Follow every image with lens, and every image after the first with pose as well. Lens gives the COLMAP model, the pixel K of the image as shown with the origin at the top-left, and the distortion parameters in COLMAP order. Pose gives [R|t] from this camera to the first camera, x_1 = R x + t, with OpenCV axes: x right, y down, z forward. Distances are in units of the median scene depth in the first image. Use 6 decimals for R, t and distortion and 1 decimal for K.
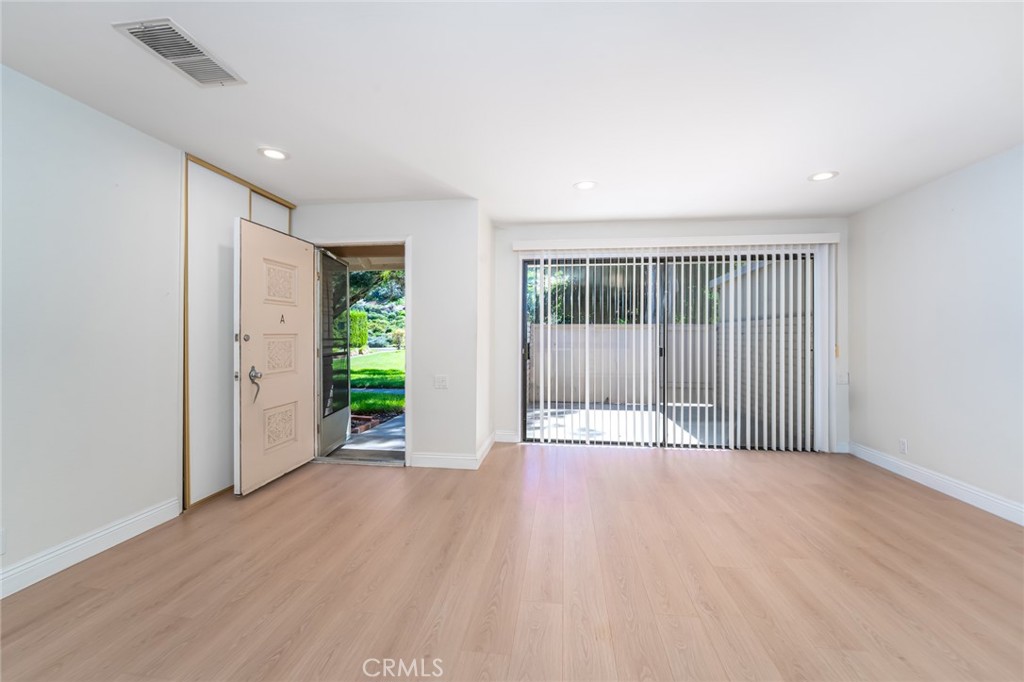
lens RADIAL K [[413.7, 0, 508.9], [0, 413.7, 332.8], [0, 0, 1]] dist [-0.013148, 0.000842]
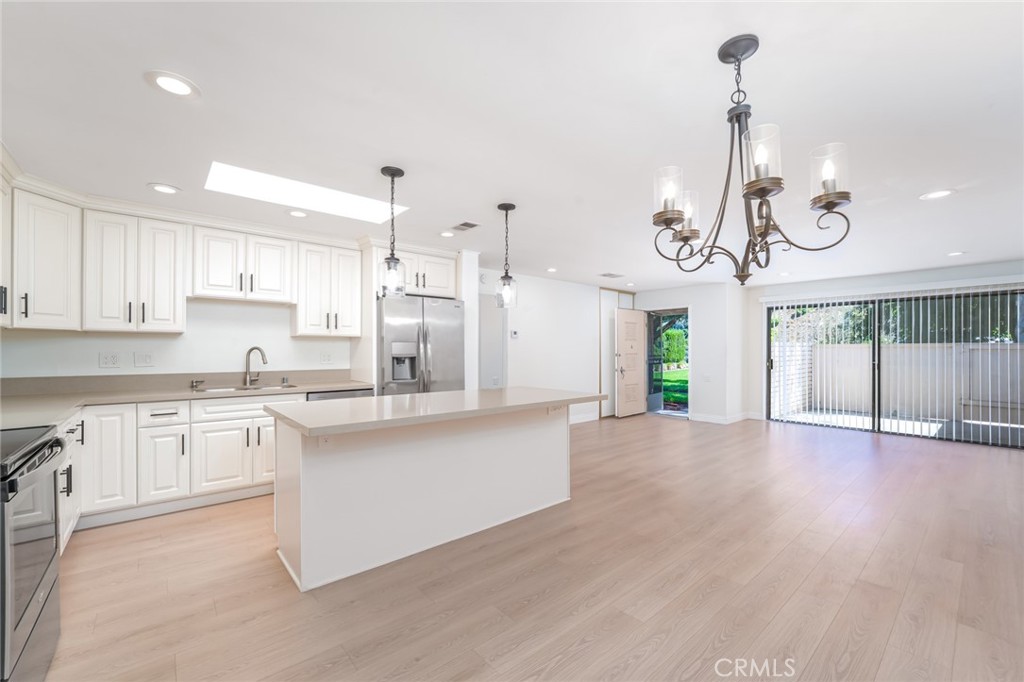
lens RADIAL K [[413.7, 0, 511.3], [0, 413.7, 345.6], [0, 0, 1]] dist [-0.013148, 0.000842]
pose [[0.740552, -0.007739, -0.671954, 0.479216], [0.003008, 0.999962, -0.008202, -0.022557], [0.671992, 0.004053, 0.740547, -1.107563]]
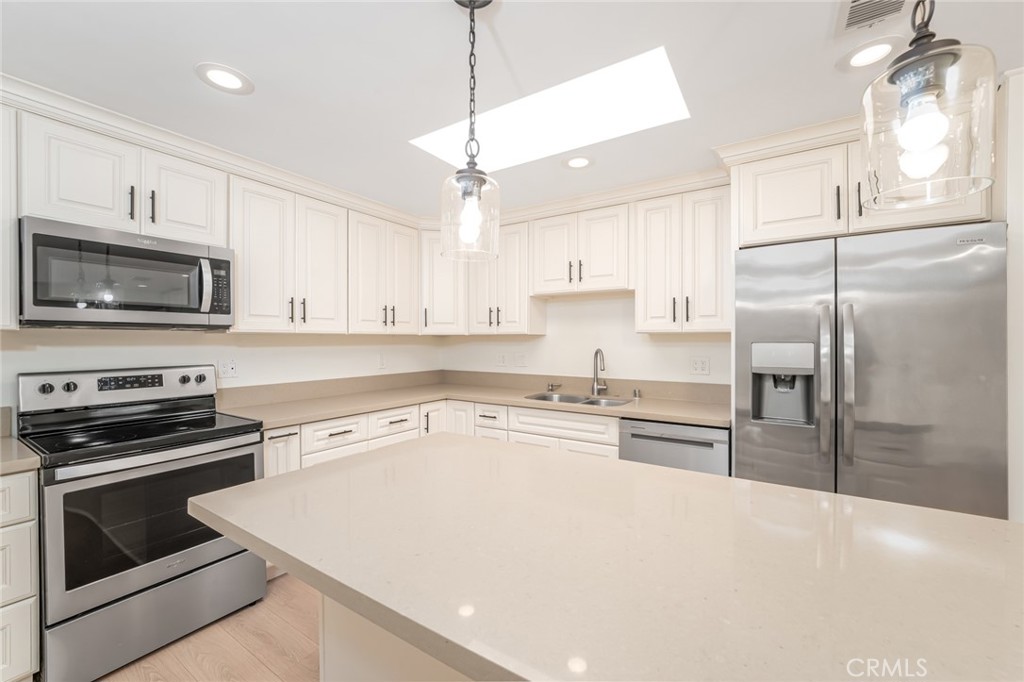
lens RADIAL K [[413.7, 0, 511.1], [0, 413.7, 340.7], [0, 0, 1]] dist [-0.013148, 0.000842]
pose [[-0.444134, -0.003725, -0.895953, 0.115837], [0.001636, 0.999986, -0.004969, -0.043917], [0.895959, -0.003672, -0.444122, -0.521225]]
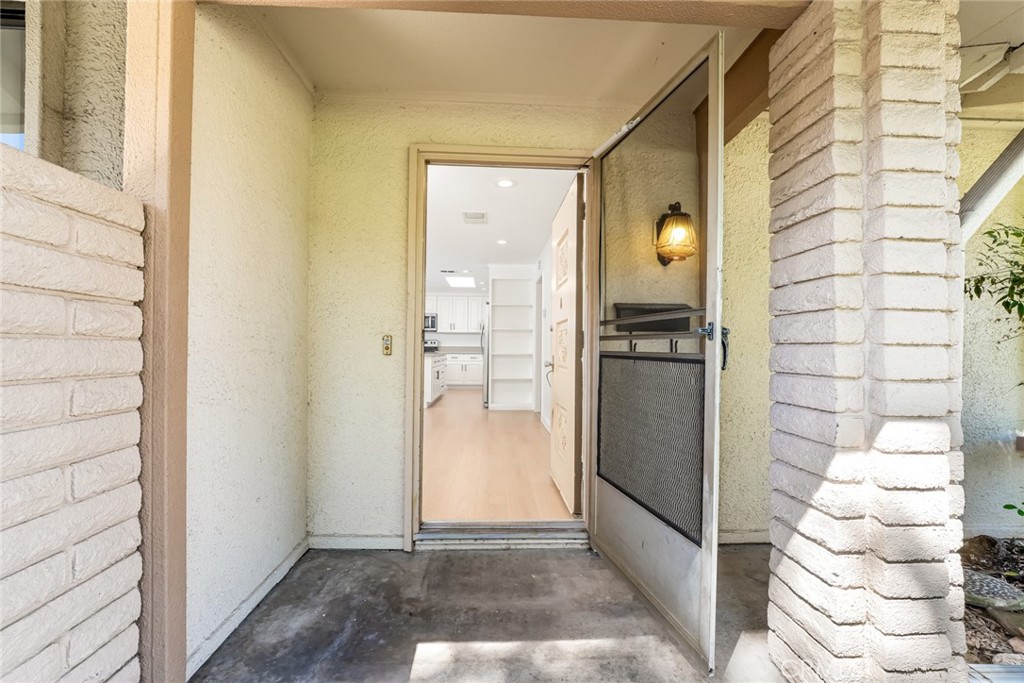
lens RADIAL K [[413.7, 0, 507.3], [0, 413.7, 348.0], [0, 0, 1]] dist [-0.013148, 0.000842]
pose [[-0.987700, -0.013431, -0.155785, -0.304156], [-0.012961, 0.999908, -0.004028, 0.054217], [0.155825, -0.001960, -0.987783, 1.708722]]
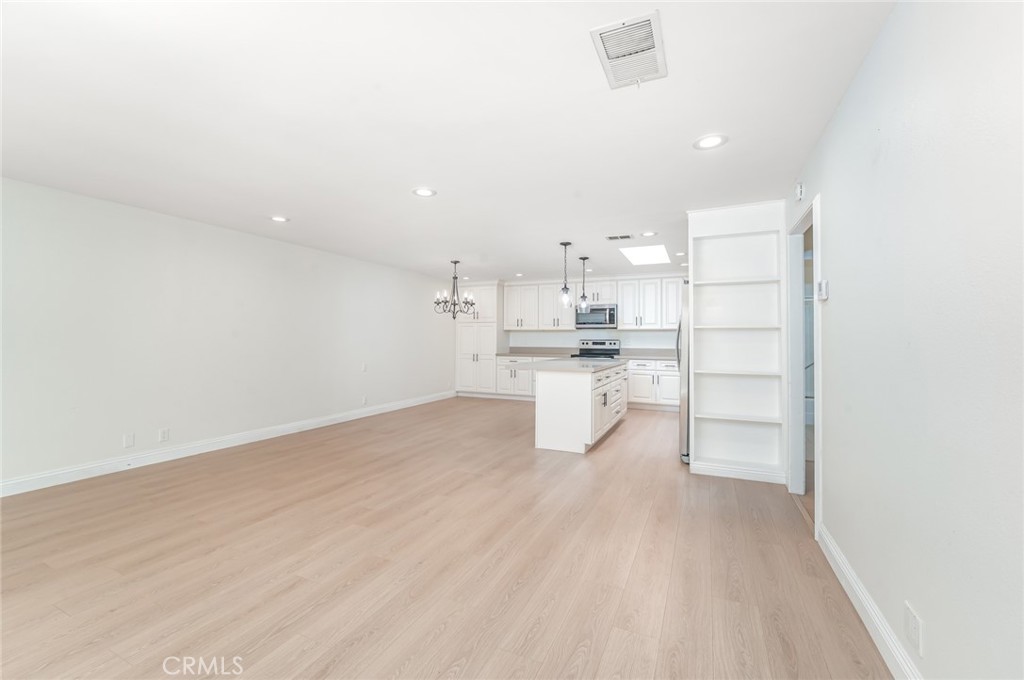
lens RADIAL K [[421.3, 0, 511.0], [0, 421.3, 334.7], [0, 0, 1]] dist [-0.002244, -0.000193]
pose [[-0.951875, -0.007726, 0.306388, -0.410813], [-0.011765, 0.999867, -0.011337, -0.003536], [-0.306259, -0.014396, -0.951839, 1.003253]]
